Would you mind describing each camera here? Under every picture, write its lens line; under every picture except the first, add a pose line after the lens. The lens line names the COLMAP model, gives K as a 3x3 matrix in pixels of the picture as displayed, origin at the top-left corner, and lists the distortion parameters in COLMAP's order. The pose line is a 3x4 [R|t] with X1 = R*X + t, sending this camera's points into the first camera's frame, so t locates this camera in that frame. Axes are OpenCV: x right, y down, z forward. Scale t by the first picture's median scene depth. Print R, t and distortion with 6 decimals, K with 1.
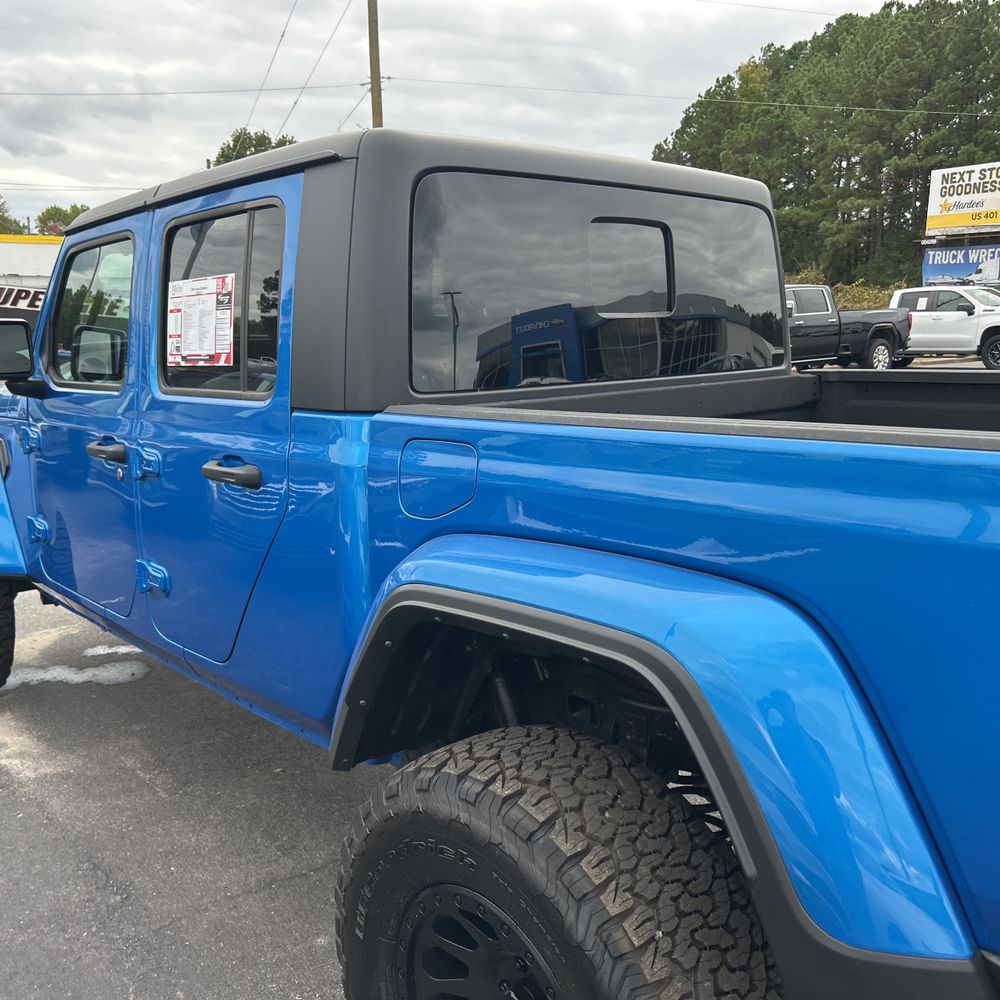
lens RADIAL K [[1019.4, 0, 504.5], [0, 1019.4, 482.4], [0, 0, 1]] dist [0.021019, 0.000000]
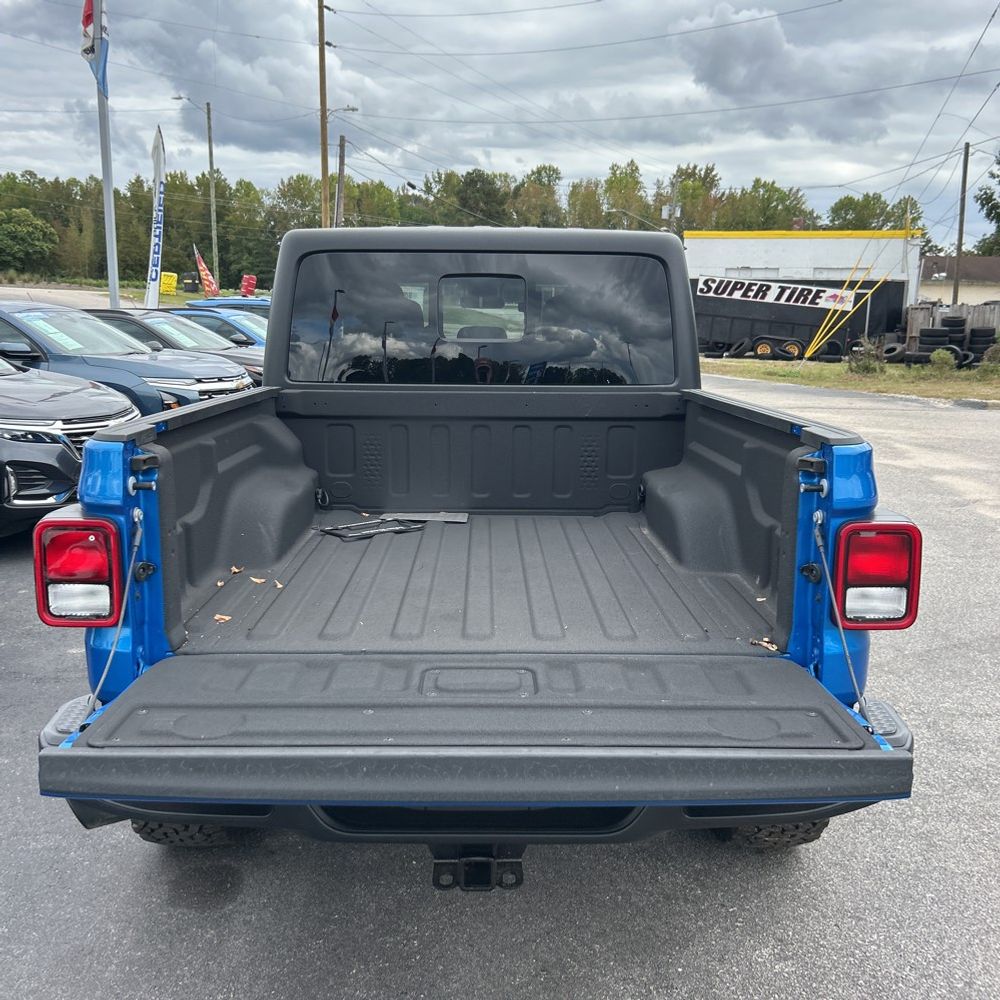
lens RADIAL K [[1019.4, 0, 494.8], [0, 1019.4, 485.3], [0, 0, 1]] dist [0.021019, 0.000000]
pose [[0.741595, 0.134424, -0.657242, 0.122289], [-0.123921, 0.990308, 0.062719, -0.005955], [0.659303, 0.034934, 0.751066, -0.007223]]
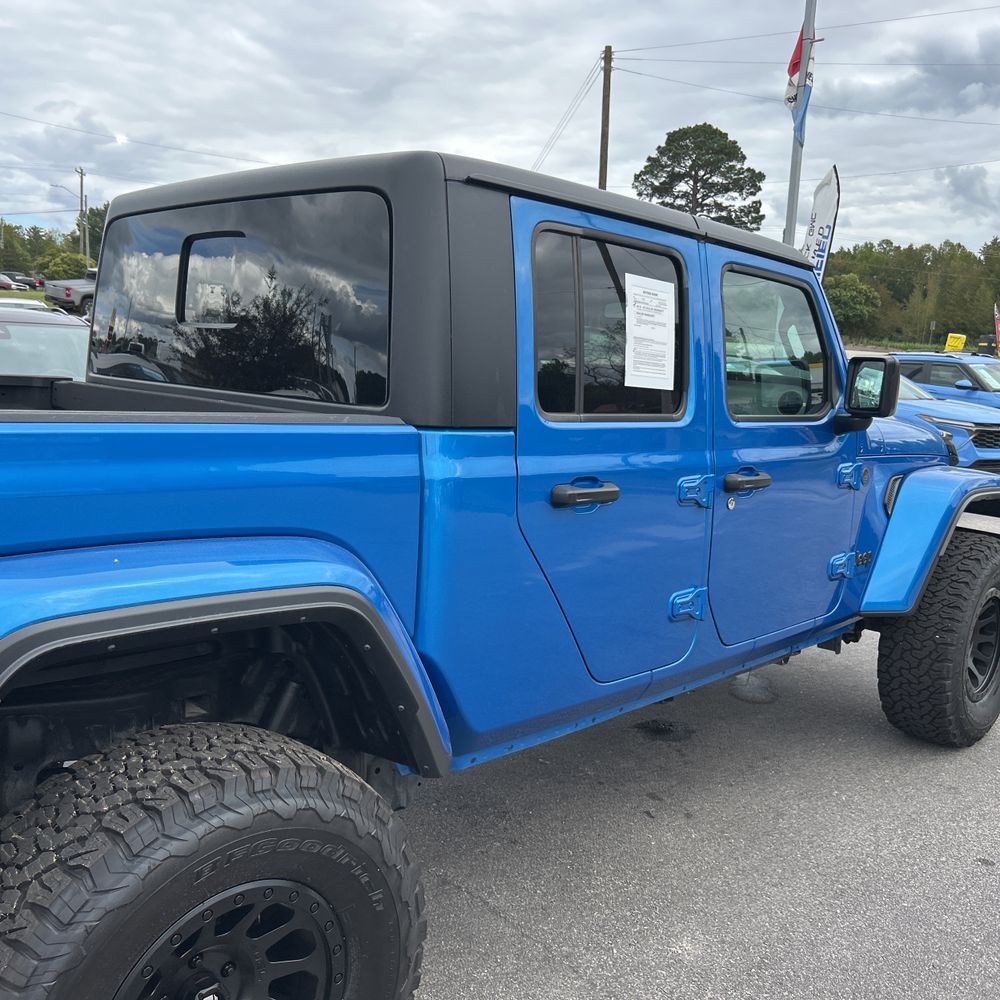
lens RADIAL K [[1019.4, 0, 486.1], [0, 1019.4, 494.9], [0, 0, 1]] dist [0.021019, 0.000000]
pose [[0.050488, 0.156496, -0.986387, 0.128756], [-0.203555, 0.968528, 0.143244, -0.022368], [0.977761, 0.193551, 0.080755, 0.133615]]
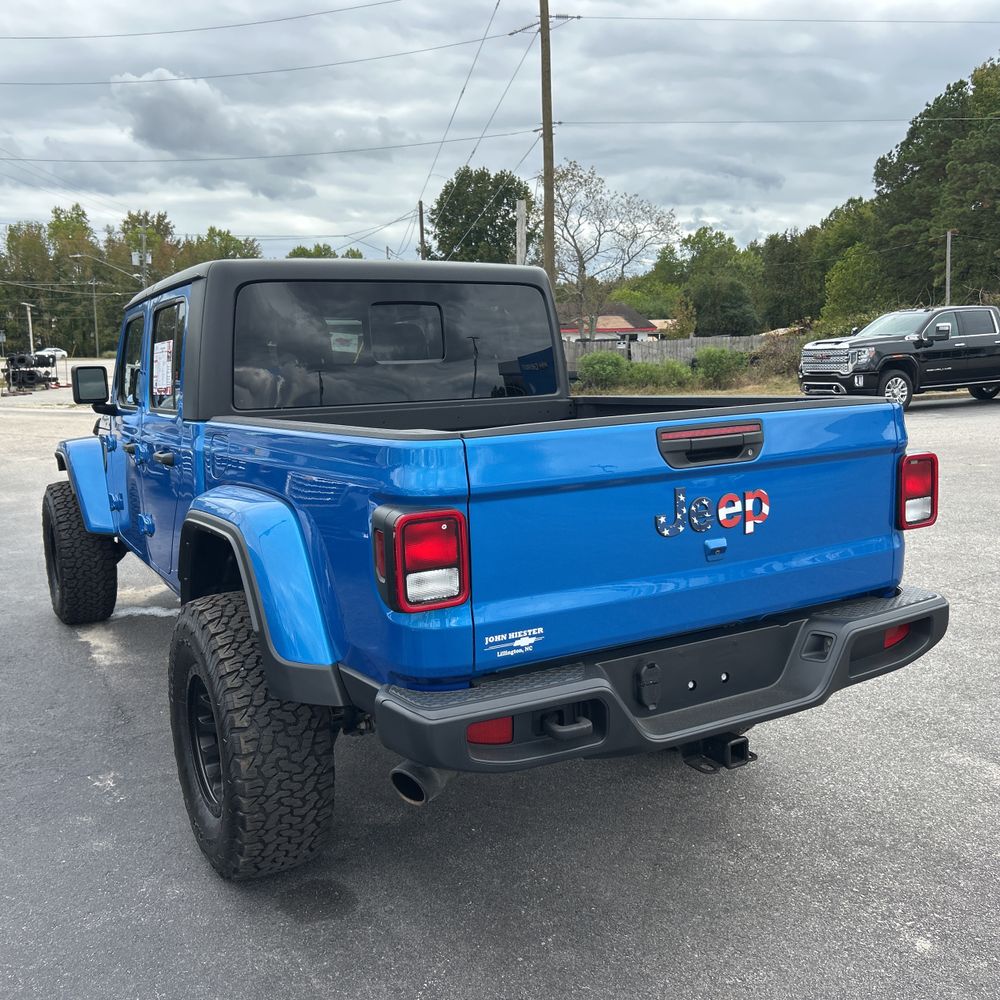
lens RADIAL K [[1019.4, 0, 499.4], [0, 1019.4, 503.5], [0, 0, 1]] dist [0.021019, 0.000000]
pose [[0.975476, 0.017810, -0.219382, 0.067351], [-0.018633, 0.999825, -0.001685, 0.005964], [0.219314, 0.005732, 0.975638, -0.055384]]
